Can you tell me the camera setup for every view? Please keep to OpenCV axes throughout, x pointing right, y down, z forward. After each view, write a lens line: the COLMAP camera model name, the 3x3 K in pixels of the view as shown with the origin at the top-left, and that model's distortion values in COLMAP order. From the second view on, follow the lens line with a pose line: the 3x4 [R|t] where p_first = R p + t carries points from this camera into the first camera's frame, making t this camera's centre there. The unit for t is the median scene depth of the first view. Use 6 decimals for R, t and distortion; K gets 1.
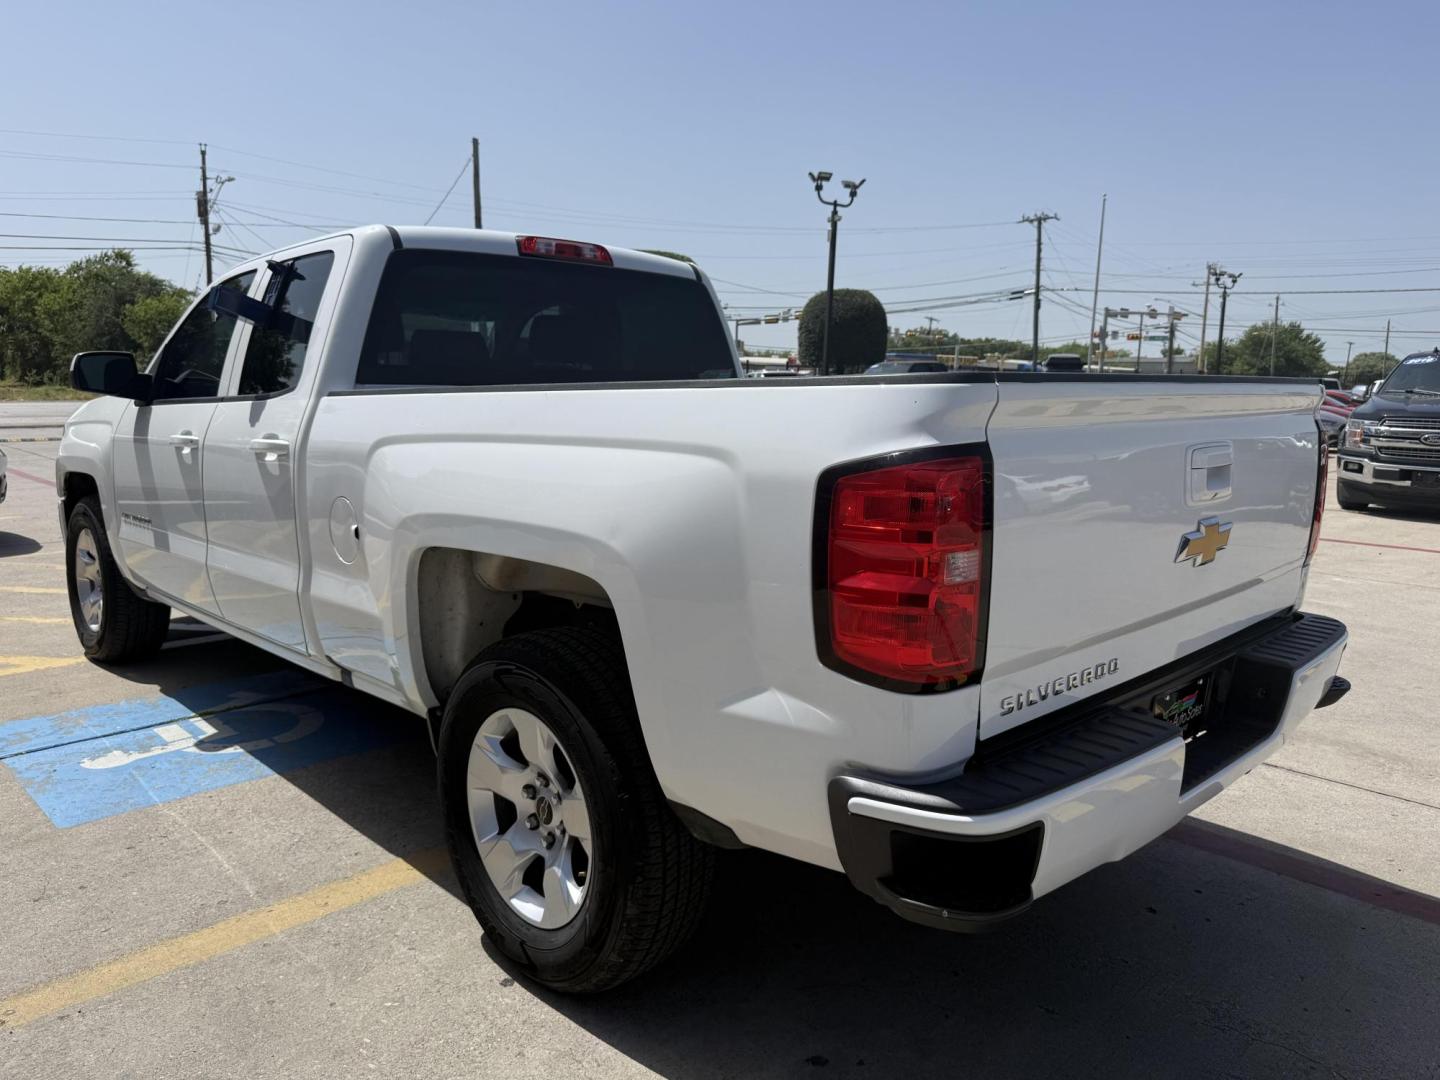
lens RADIAL K [[1016.3, 0, 720.0], [0, 1016.3, 540.0], [0, 0, 1]] dist [0.000175, 0.000444]
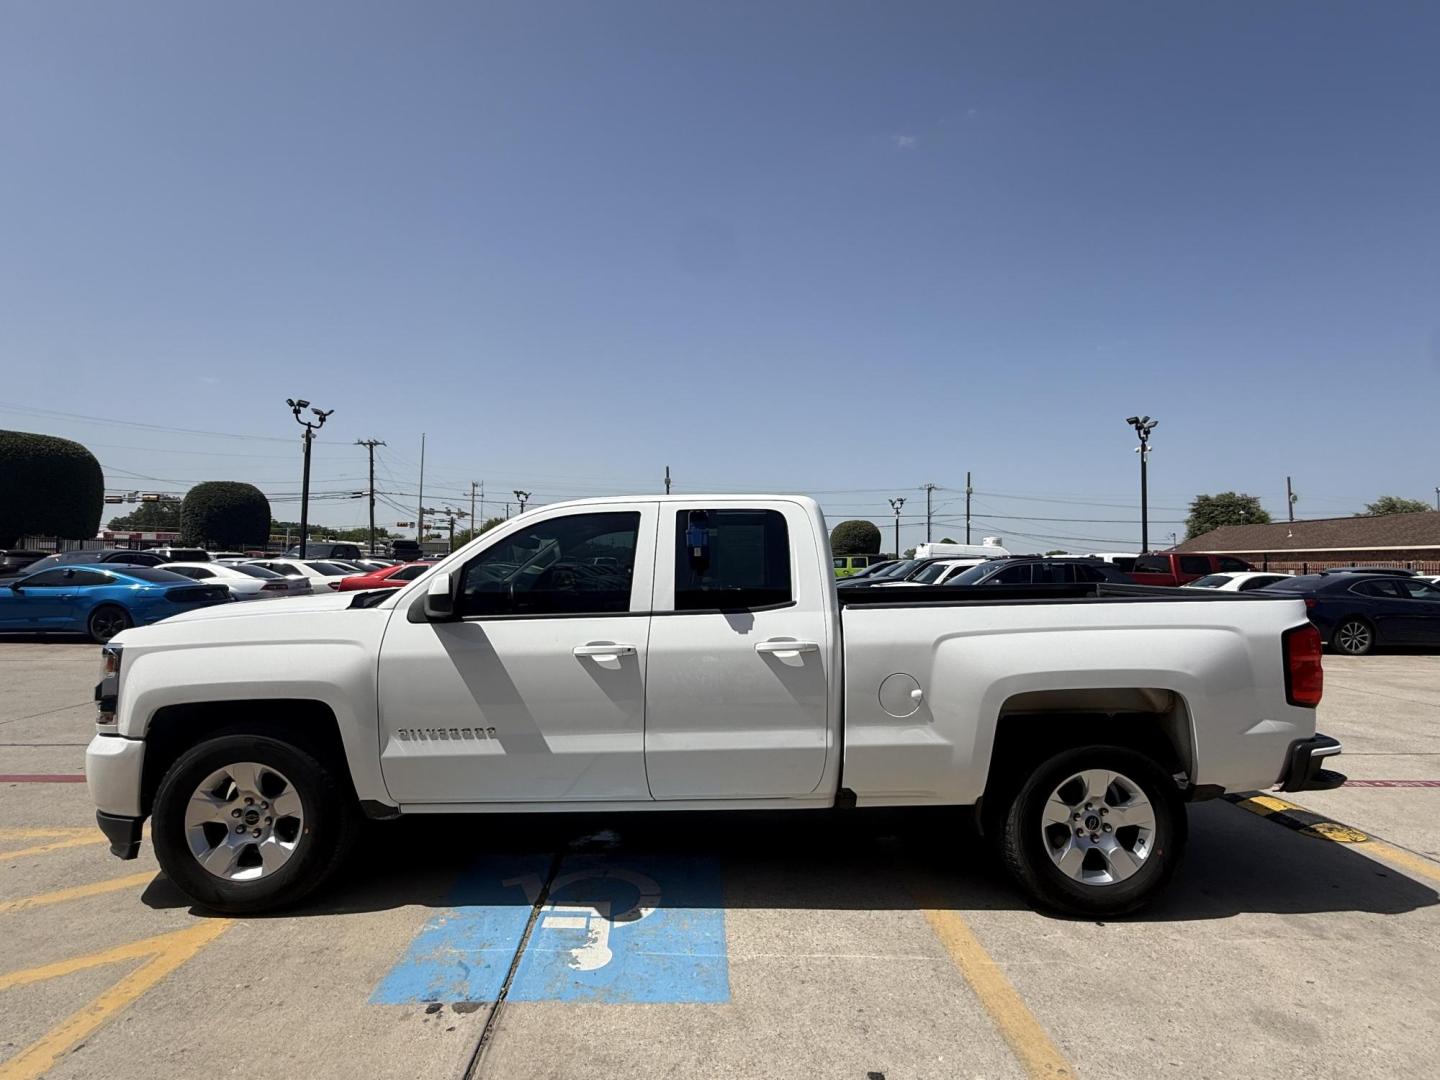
lens RADIAL K [[695.3, 0, 720.0], [0, 695.3, 540.0], [0, 0, 1]] dist [0.002499, 0.000422]
pose [[0.689256, 0.023952, 0.724122, -0.163268], [0.103743, 0.985892, -0.131358, -0.016584], [-0.717052, 0.165662, 0.677047, 0.051751]]
